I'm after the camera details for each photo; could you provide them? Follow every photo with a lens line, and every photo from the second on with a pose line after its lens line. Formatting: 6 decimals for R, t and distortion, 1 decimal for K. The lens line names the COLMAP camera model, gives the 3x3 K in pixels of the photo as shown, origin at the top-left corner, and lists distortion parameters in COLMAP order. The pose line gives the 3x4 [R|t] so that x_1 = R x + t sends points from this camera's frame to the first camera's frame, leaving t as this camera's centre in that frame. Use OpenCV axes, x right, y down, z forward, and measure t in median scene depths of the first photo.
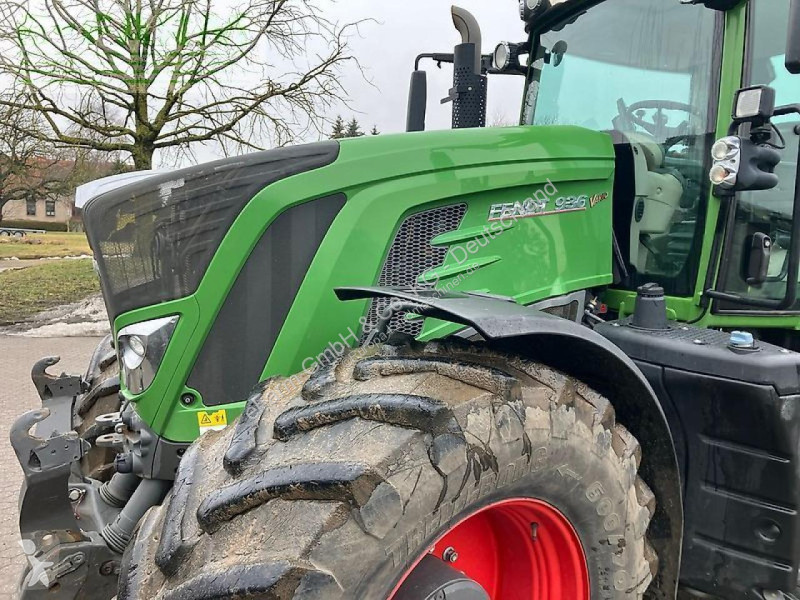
lens RADIAL K [[655.1, 0, 400.0], [0, 655.1, 300.0], [0, 0, 1]] dist [0.005323, 0.002091]
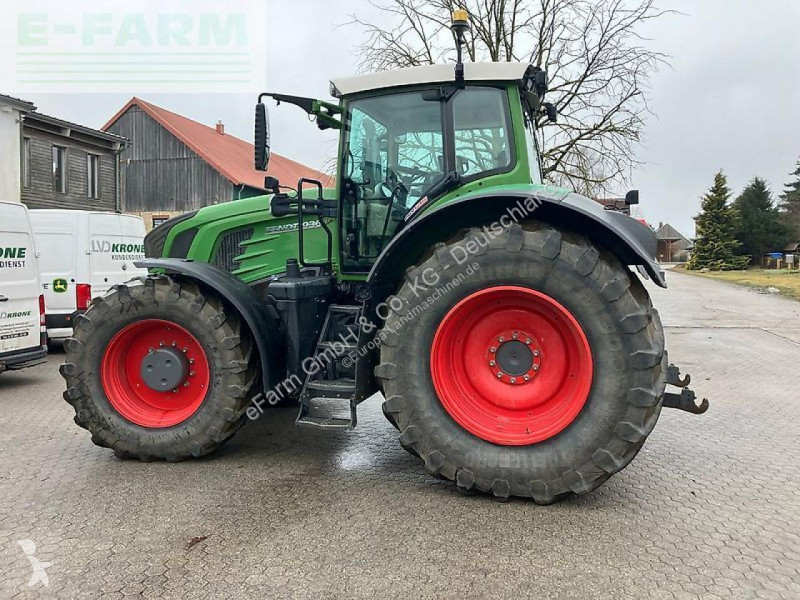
lens RADIAL K [[657.5, 0, 406.2], [0, 657.5, 295.7], [0, 0, 1]] dist [0.019439, -0.013177]
pose [[0.746051, 0.003516, -0.665879, 0.353502], [-0.038059, 0.998577, -0.037369, 0.028188], [0.664800, 0.053222, 0.745123, -0.068965]]
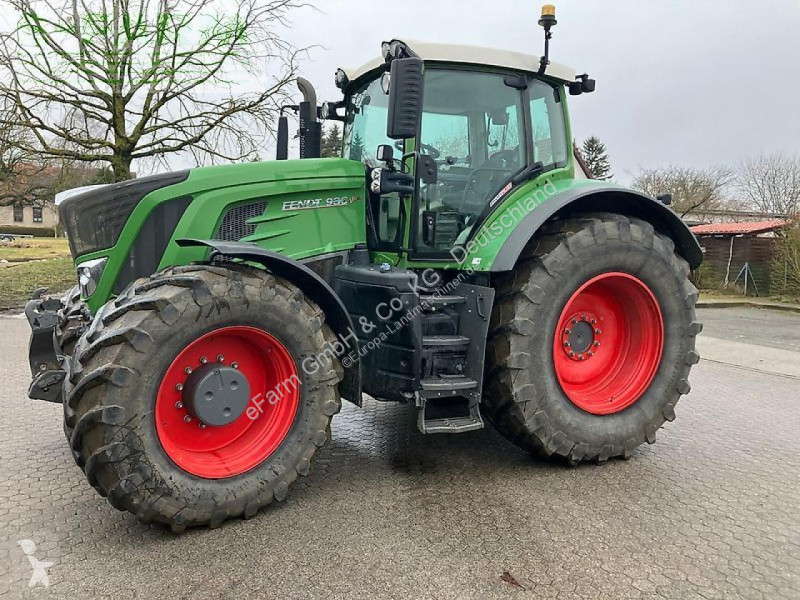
lens RADIAL K [[657.5, 0, 406.2], [0, 657.5, 295.7], [0, 0, 1]] dist [0.019439, -0.013177]
pose [[0.999721, -0.014294, 0.018782, 0.076633], [0.014495, 0.999839, -0.010600, 0.024733], [-0.018628, 0.010869, 0.999767, -0.148147]]
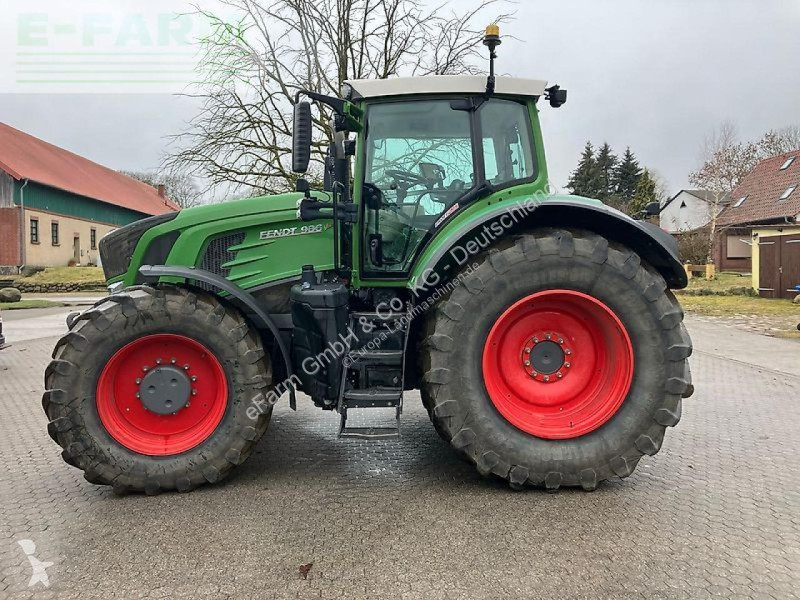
lens RADIAL K [[657.5, 0, 406.2], [0, 657.5, 295.7], [0, 0, 1]] dist [0.019439, -0.013177]
pose [[0.914046, -0.017703, -0.405224, 0.250852], [-0.002477, 0.998785, -0.049220, 0.029729], [0.405603, 0.045993, 0.912891, -0.136457]]
